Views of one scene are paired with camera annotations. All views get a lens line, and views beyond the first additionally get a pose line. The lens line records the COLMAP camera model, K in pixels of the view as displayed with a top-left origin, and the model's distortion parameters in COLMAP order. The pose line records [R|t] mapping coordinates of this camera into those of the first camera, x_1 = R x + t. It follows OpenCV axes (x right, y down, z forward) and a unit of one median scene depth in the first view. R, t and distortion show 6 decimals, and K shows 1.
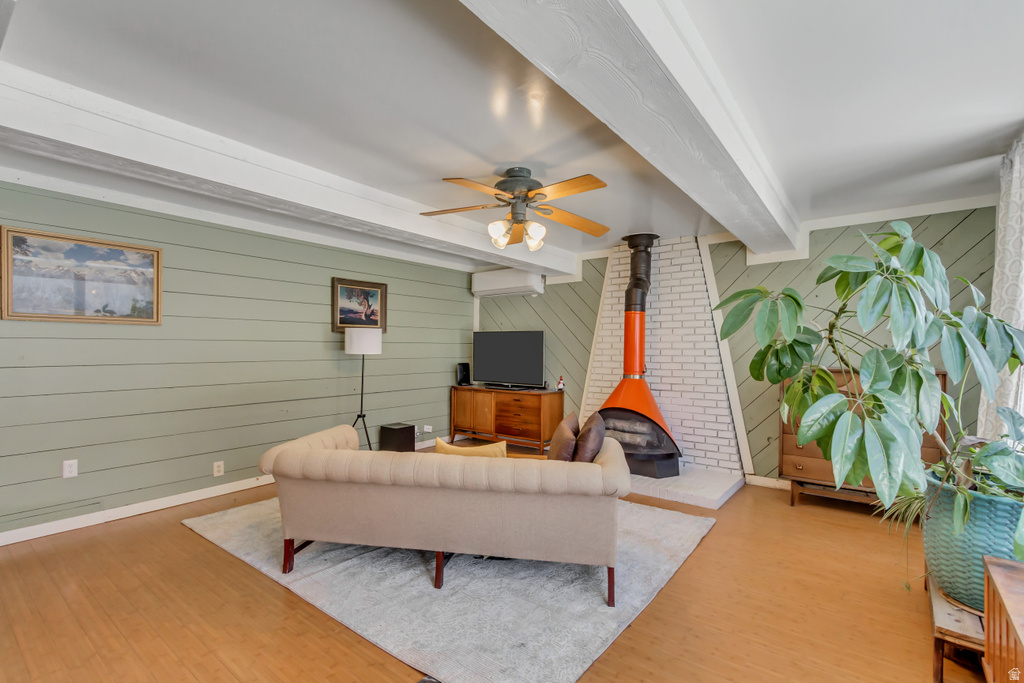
lens RADIAL K [[472.2, 0, 512.8], [0, 472.2, 345.7], [0, 0, 1]] dist [0.007618, 0.000162]
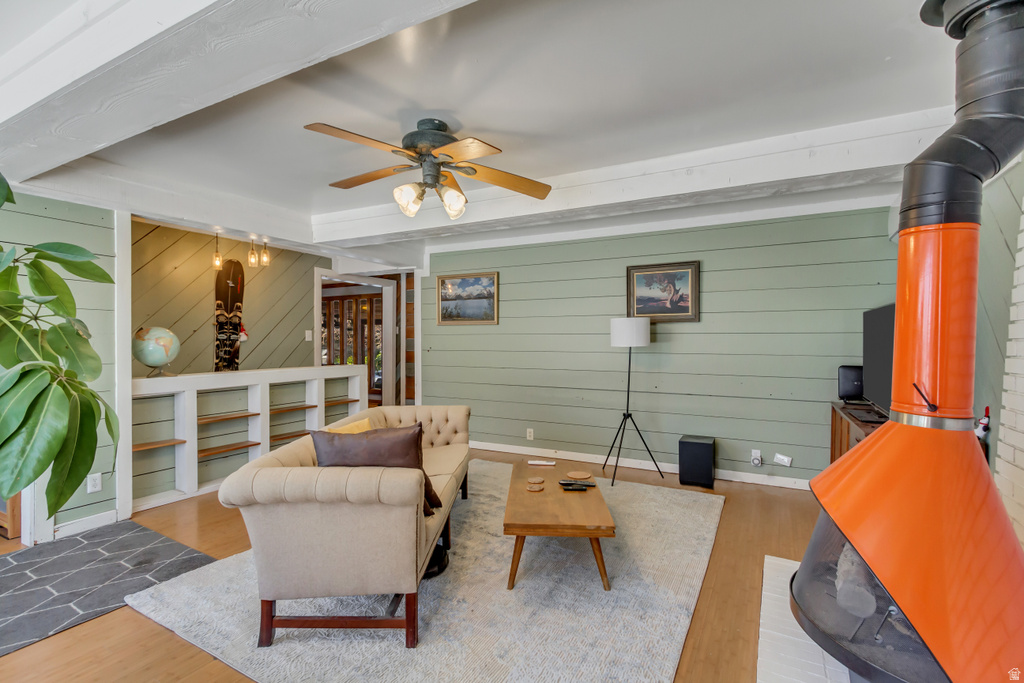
lens RADIAL K [[472.2, 0, 513.8], [0, 472.2, 342.7], [0, 0, 1]] dist [0.007618, 0.000162]
pose [[0.166779, 0.002151, -0.985992, 0.500818], [0.004778, 0.999984, 0.002989, 0.005503], [0.985983, -0.005210, 0.166767, 0.586390]]
